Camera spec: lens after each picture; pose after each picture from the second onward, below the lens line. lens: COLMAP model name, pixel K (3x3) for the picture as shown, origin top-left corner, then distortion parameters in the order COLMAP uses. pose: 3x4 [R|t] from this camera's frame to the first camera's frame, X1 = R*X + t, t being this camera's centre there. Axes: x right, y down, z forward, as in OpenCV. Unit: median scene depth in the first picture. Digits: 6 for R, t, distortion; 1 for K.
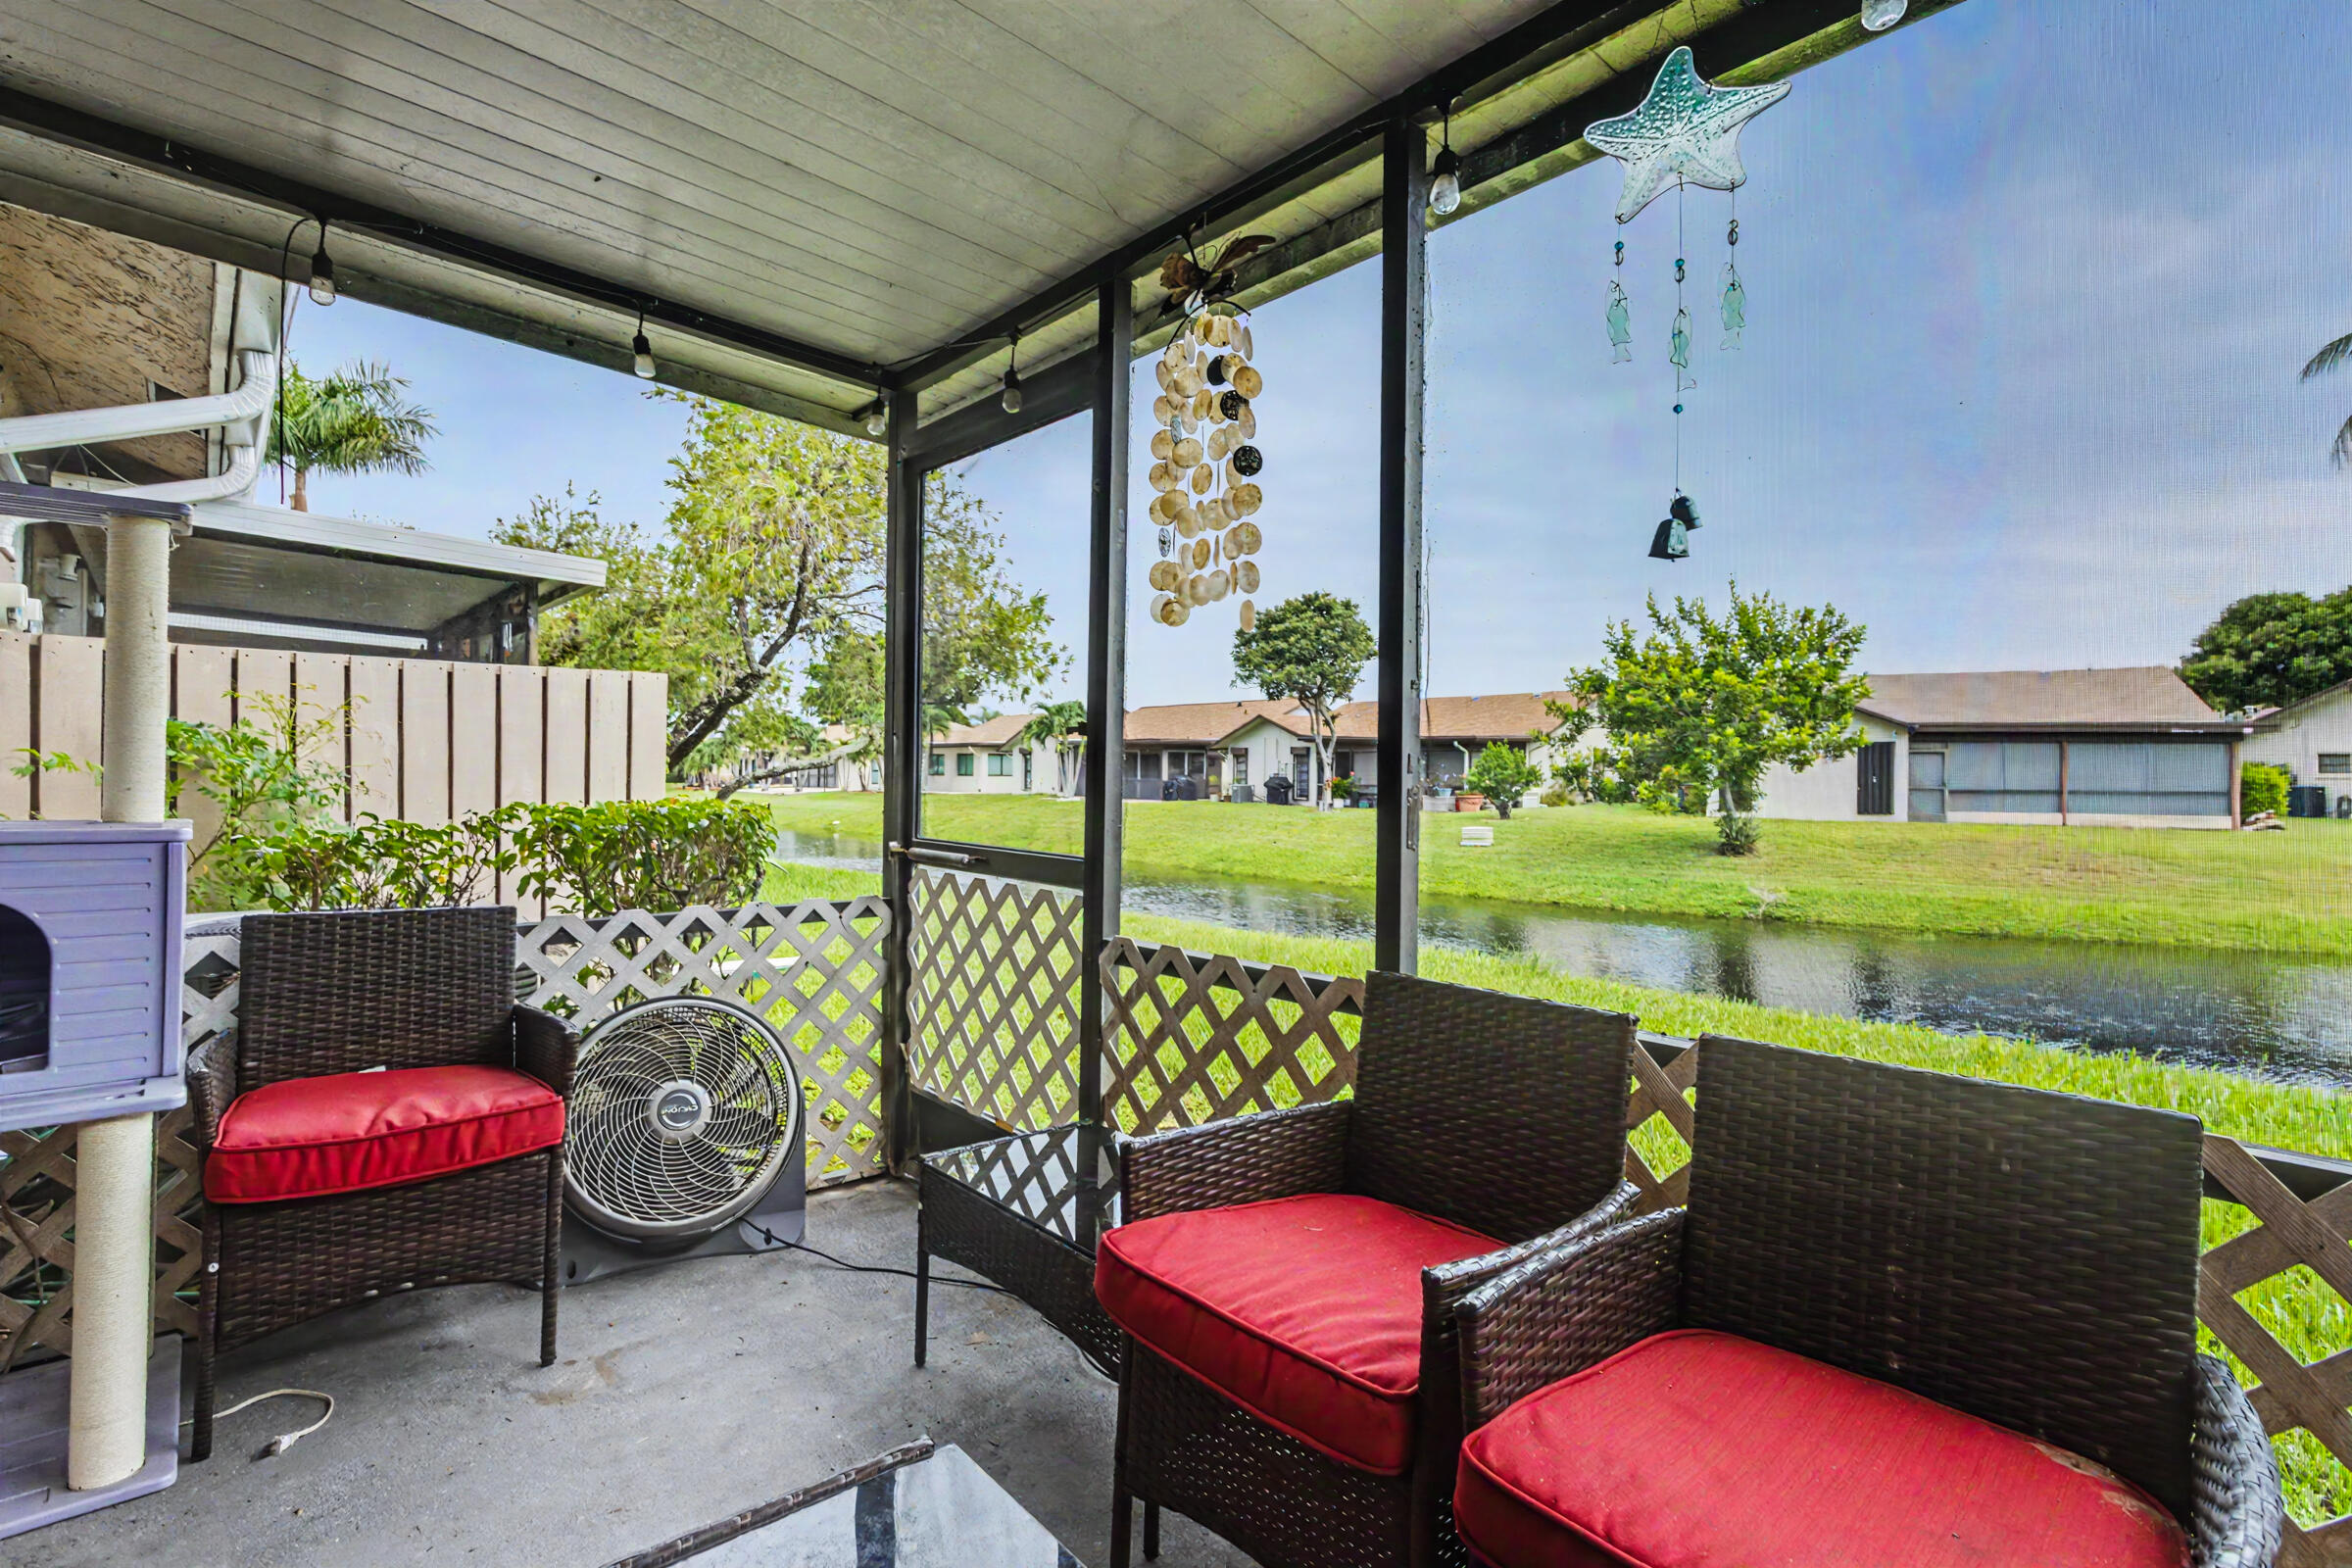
lens RADIAL K [[1106.6, 0, 1182.4], [0, 1106.6, 777.5], [0, 0, 1]] dist [0.004274, -0.000997]
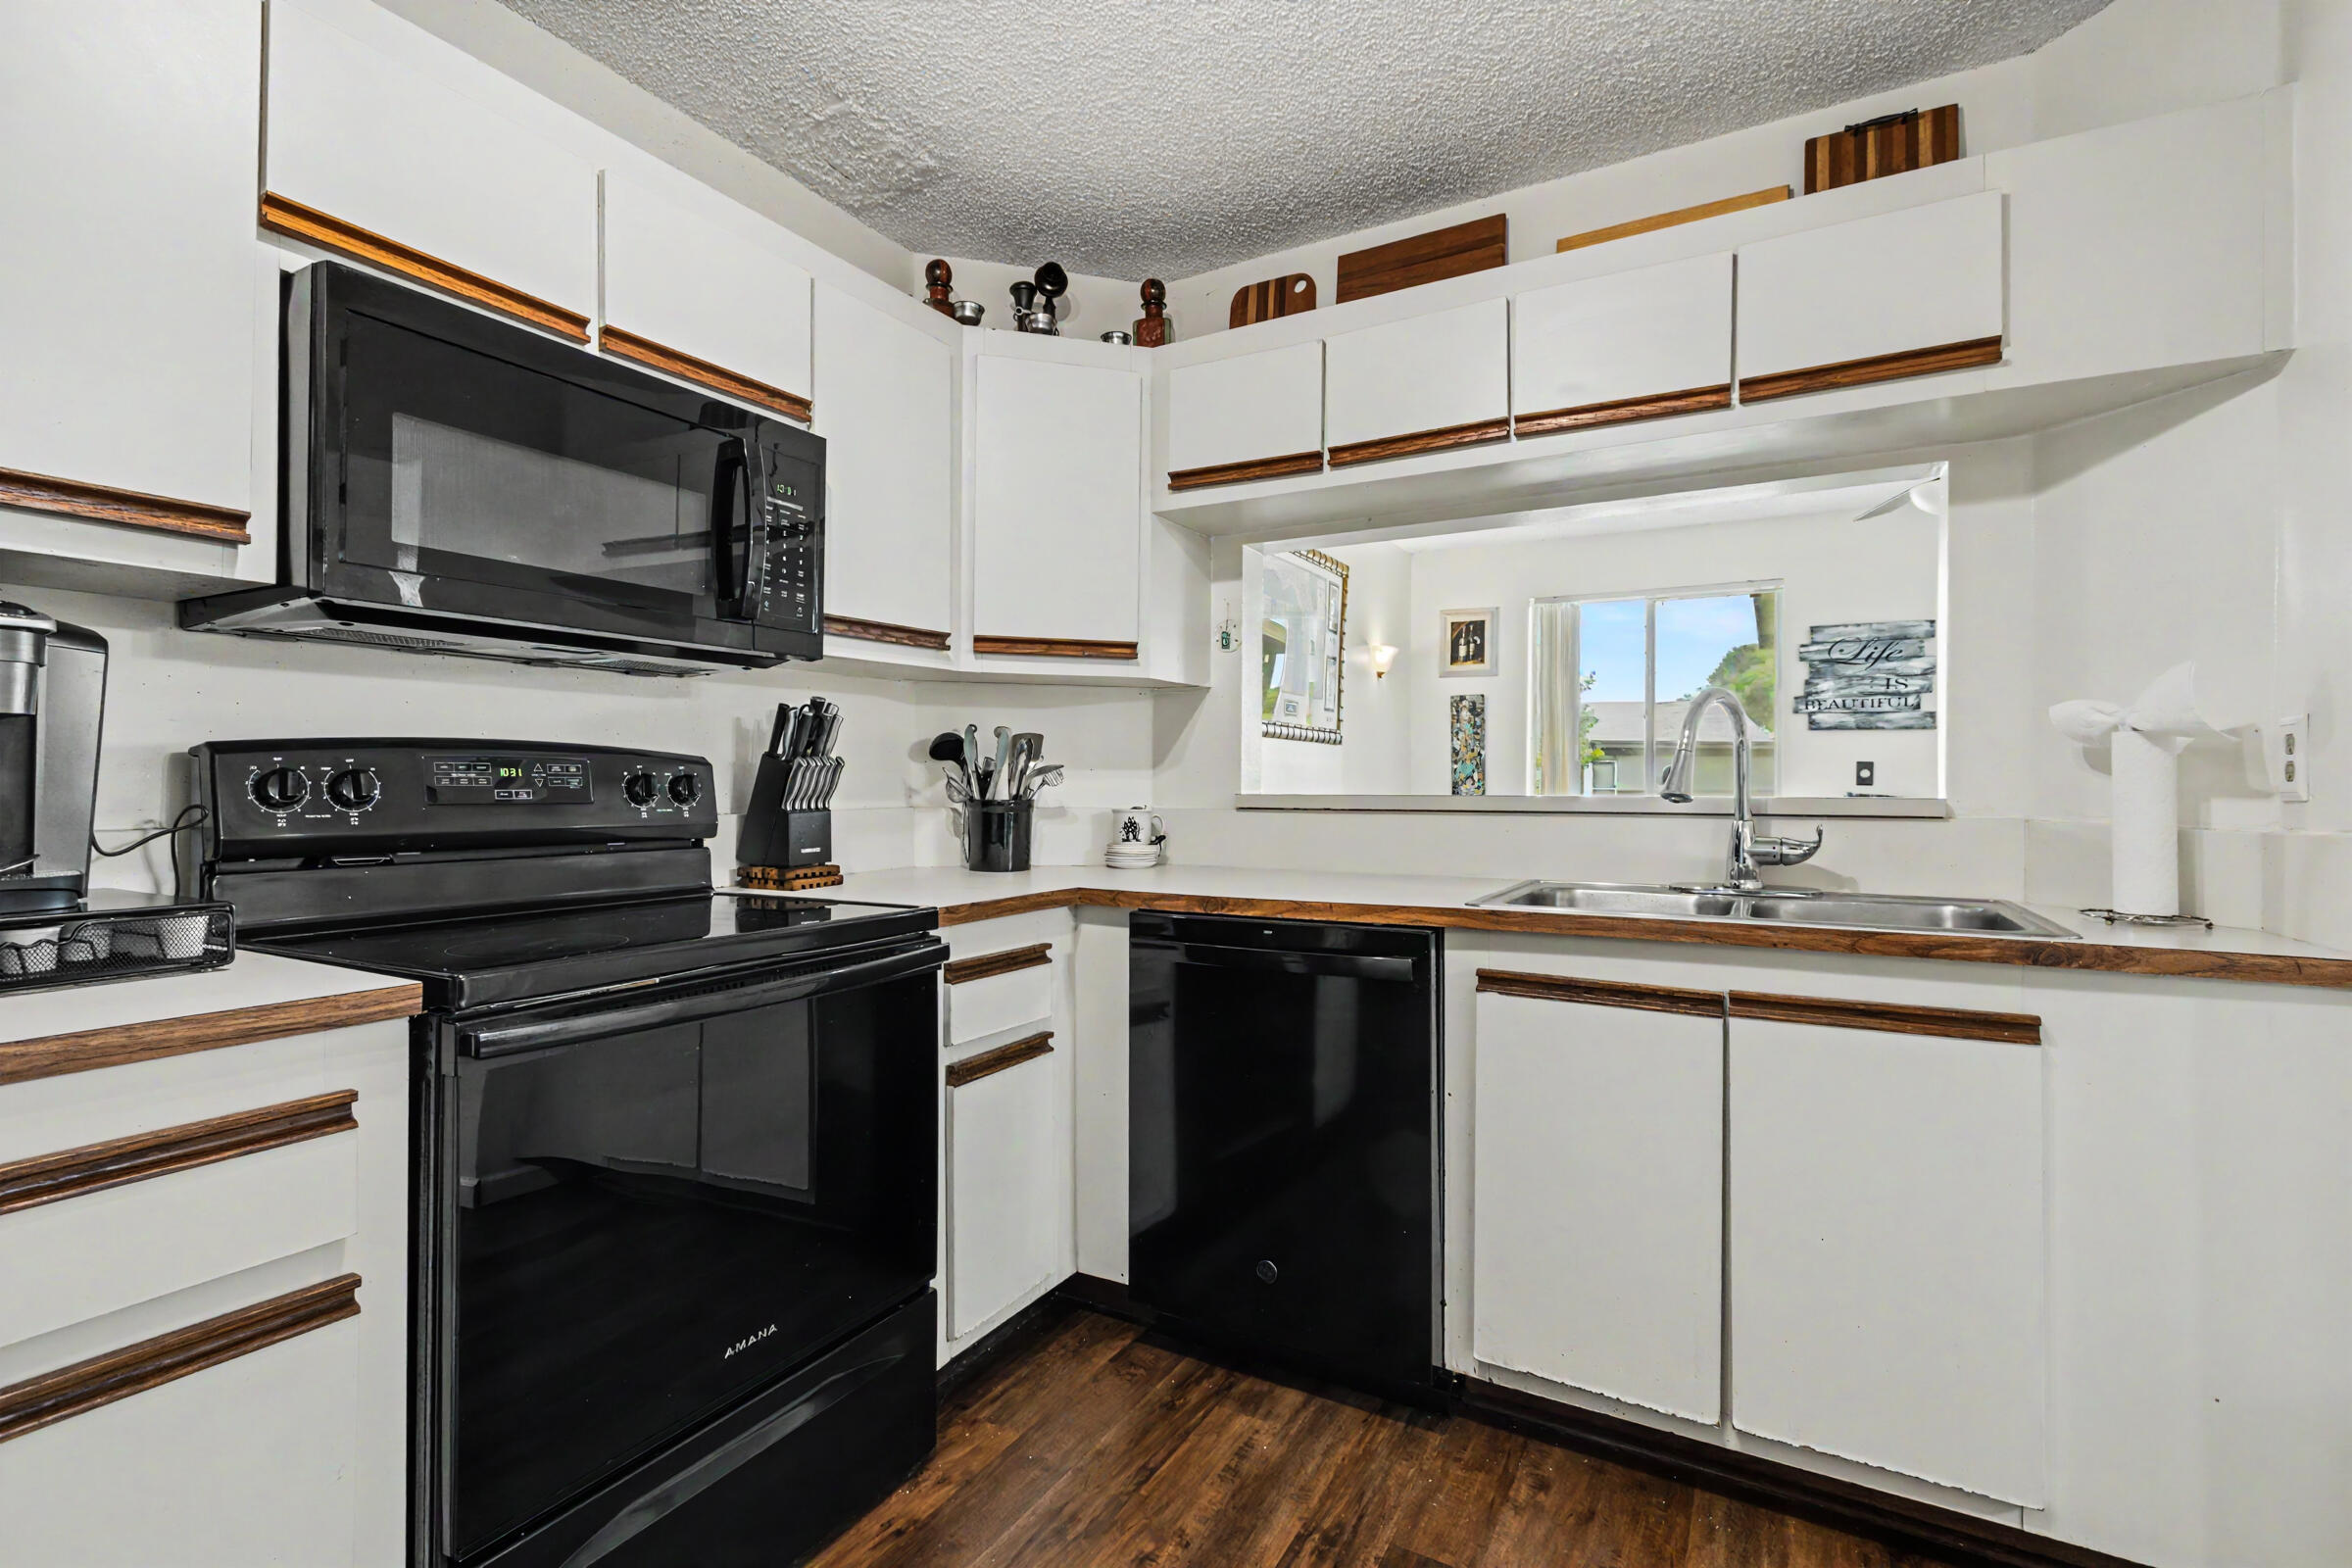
lens RADIAL K [[1077.2, 0, 1179.2], [0, 1077.2, 776.2], [0, 0, 1]] dist [0.007851, -0.003483]
pose [[0.947072, -0.005501, 0.320973, -0.248095], [0.006863, 0.999972, -0.003111, -0.006293], [-0.320947, 0.005149, 0.947083, -0.078126]]
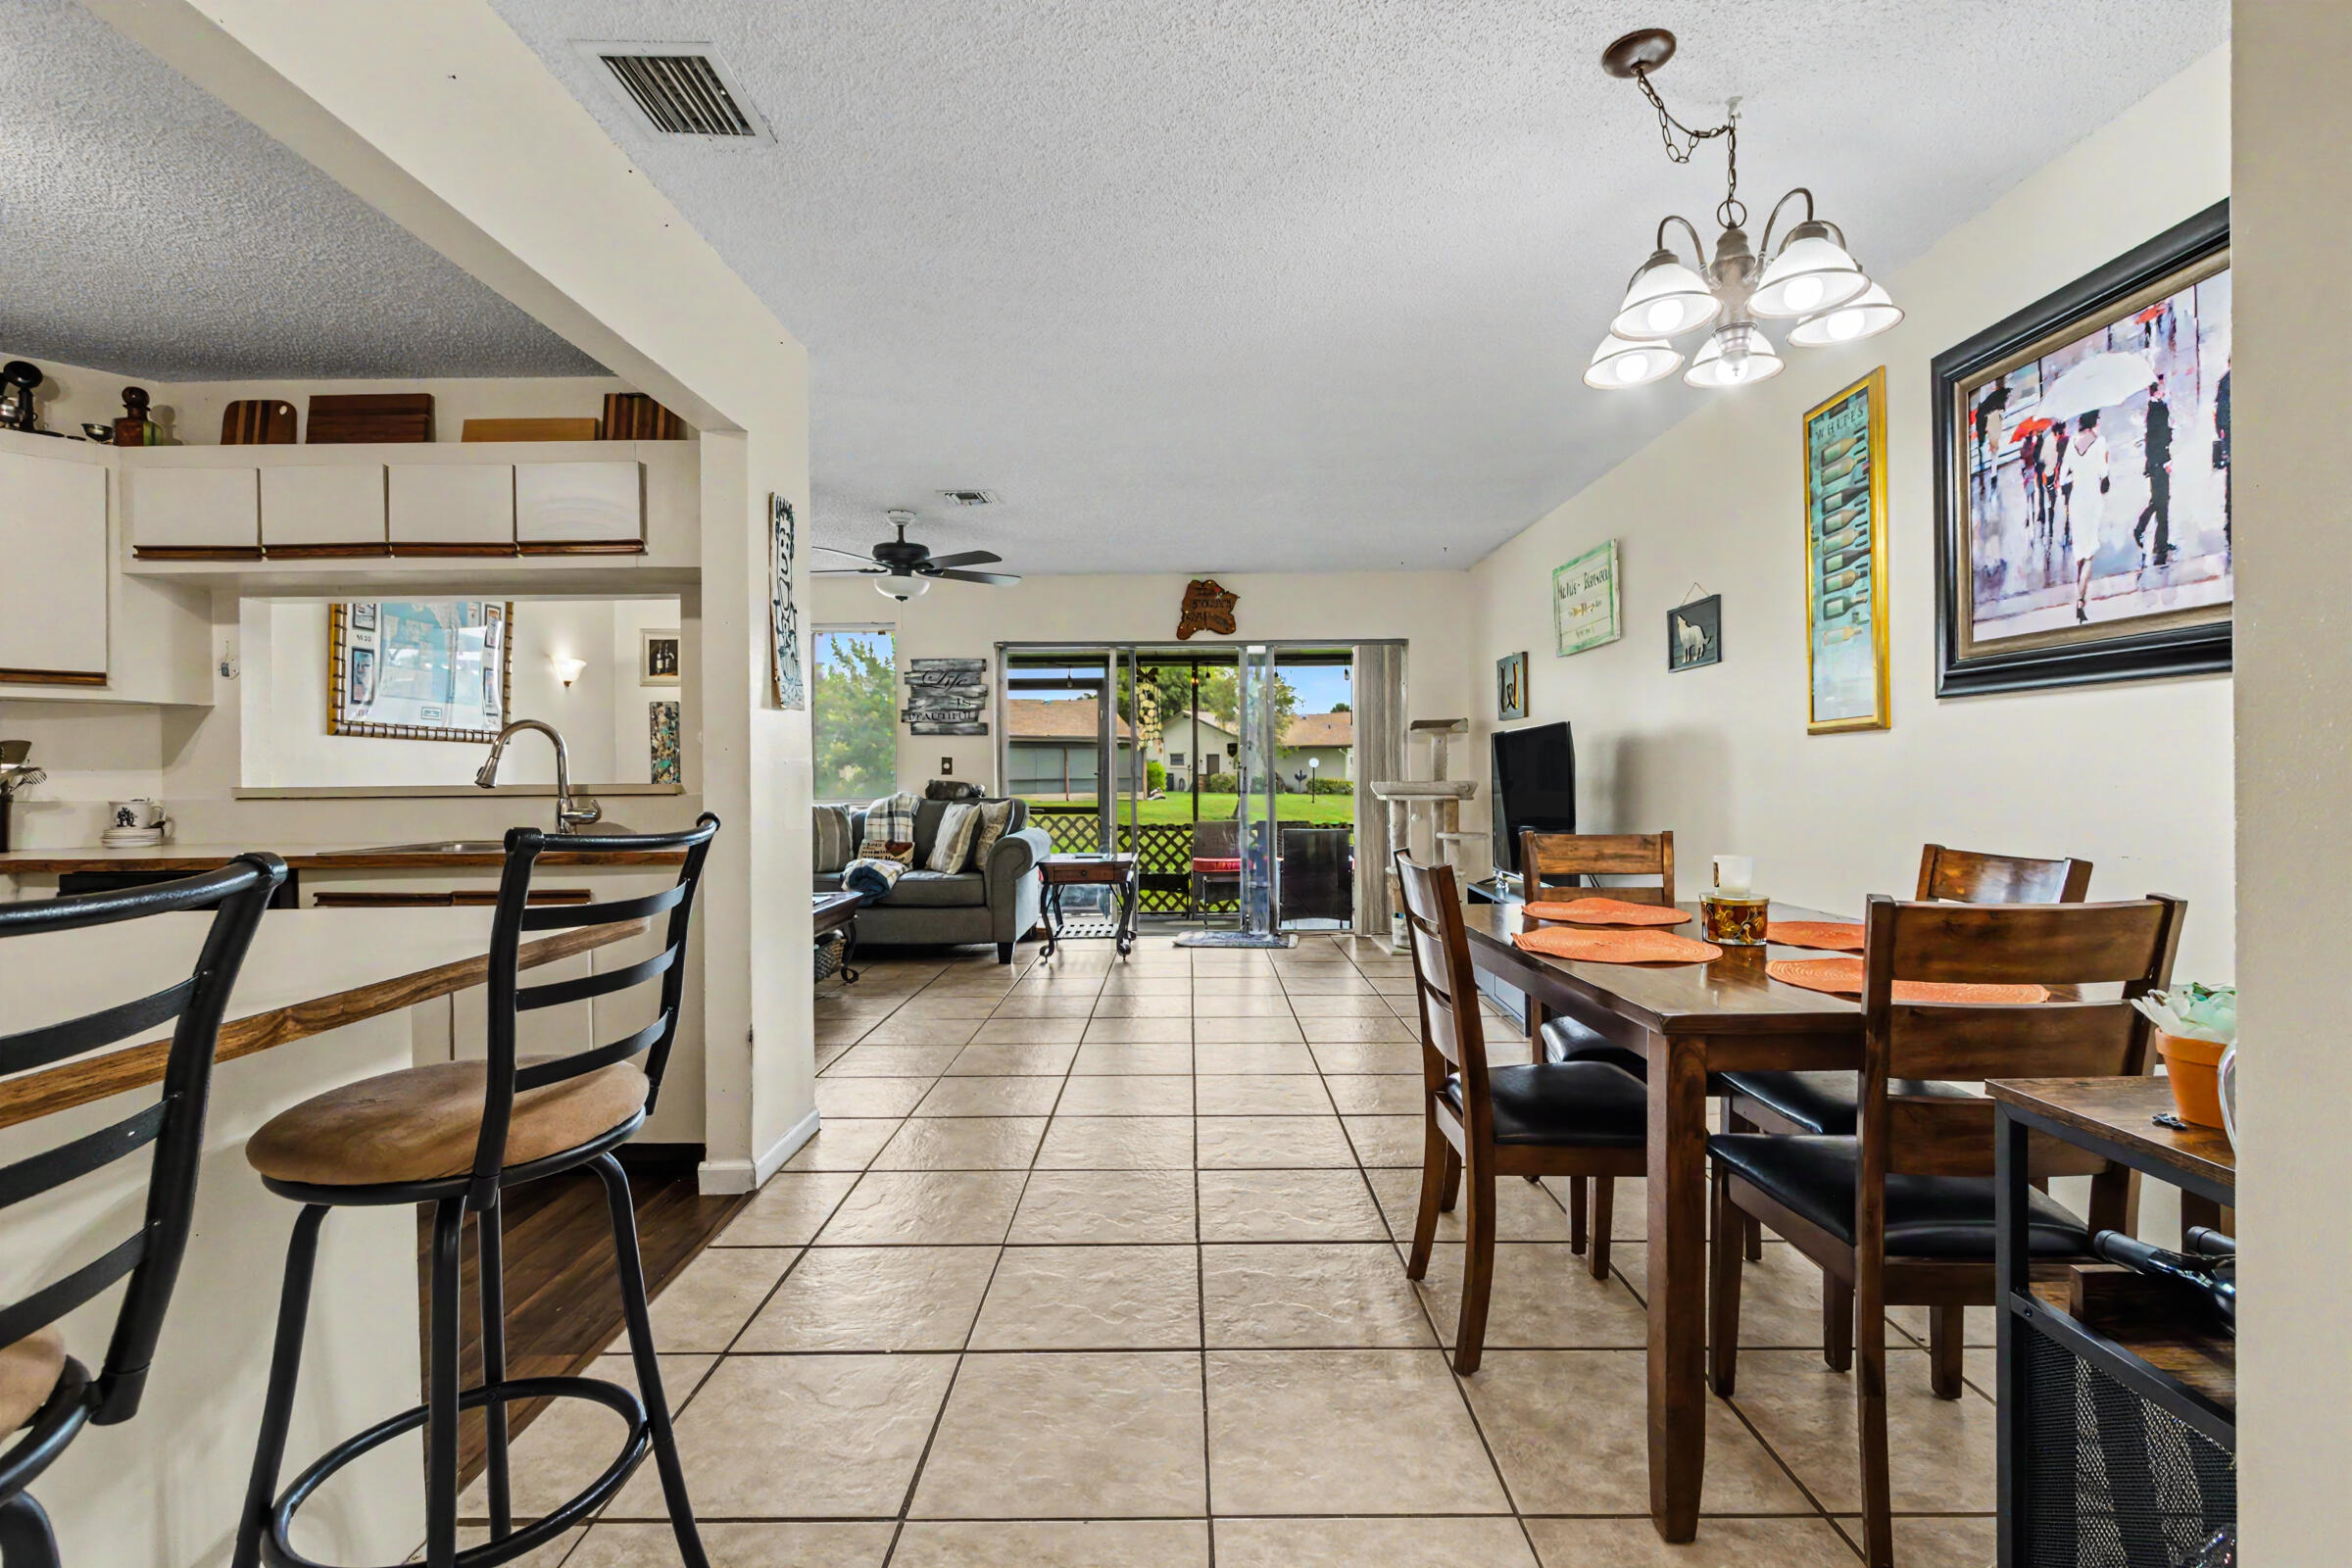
lens RADIAL K [[1077.2, 0, 1179.2], [0, 1077.2, 776.2], [0, 0, 1]] dist [0.007851, -0.003483]
pose [[0.673838, -0.018542, 0.738646, -0.231958], [0.015794, 0.999818, 0.010690, -0.005979], [-0.738710, 0.004463, 0.674009, -0.152818]]
